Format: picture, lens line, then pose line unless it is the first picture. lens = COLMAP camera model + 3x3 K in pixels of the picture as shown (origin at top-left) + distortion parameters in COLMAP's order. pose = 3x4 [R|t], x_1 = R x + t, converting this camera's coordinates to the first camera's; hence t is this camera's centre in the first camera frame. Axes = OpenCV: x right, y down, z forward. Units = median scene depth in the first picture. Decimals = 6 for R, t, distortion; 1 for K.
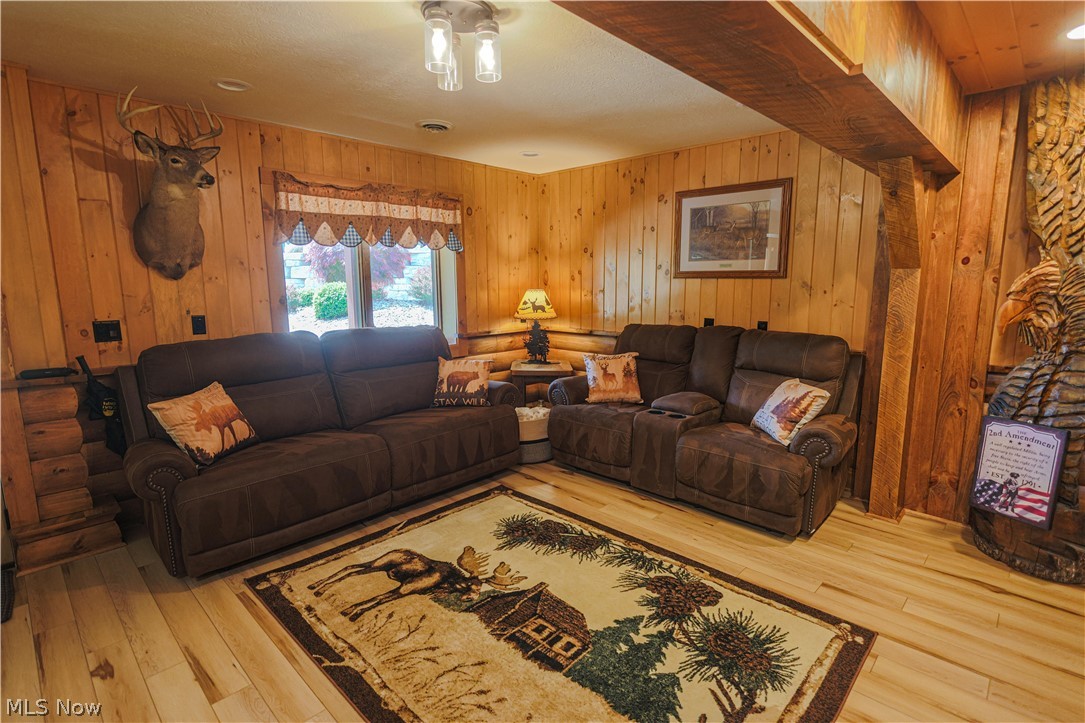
lens RADIAL K [[532.1, 0, 542.7], [0, 532.1, 361.0], [0, 0, 1]] dist [0.000172, 0.002020]
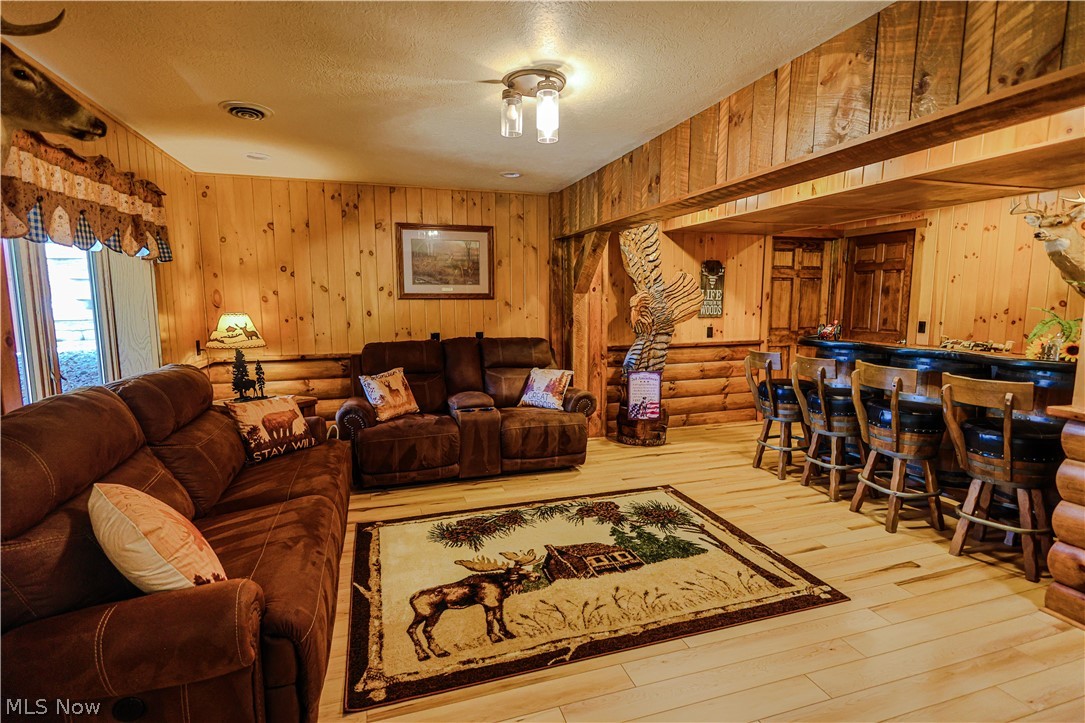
lens RADIAL K [[532.1, 0, 543.6], [0, 532.1, 360.7], [0, 0, 1]] dist [0.000172, 0.002020]
pose [[0.474697, -0.102000, 0.874219, -0.859160], [0.136711, 0.989752, 0.041246, -0.047551], [-0.869467, 0.099936, 0.483777, 0.305410]]
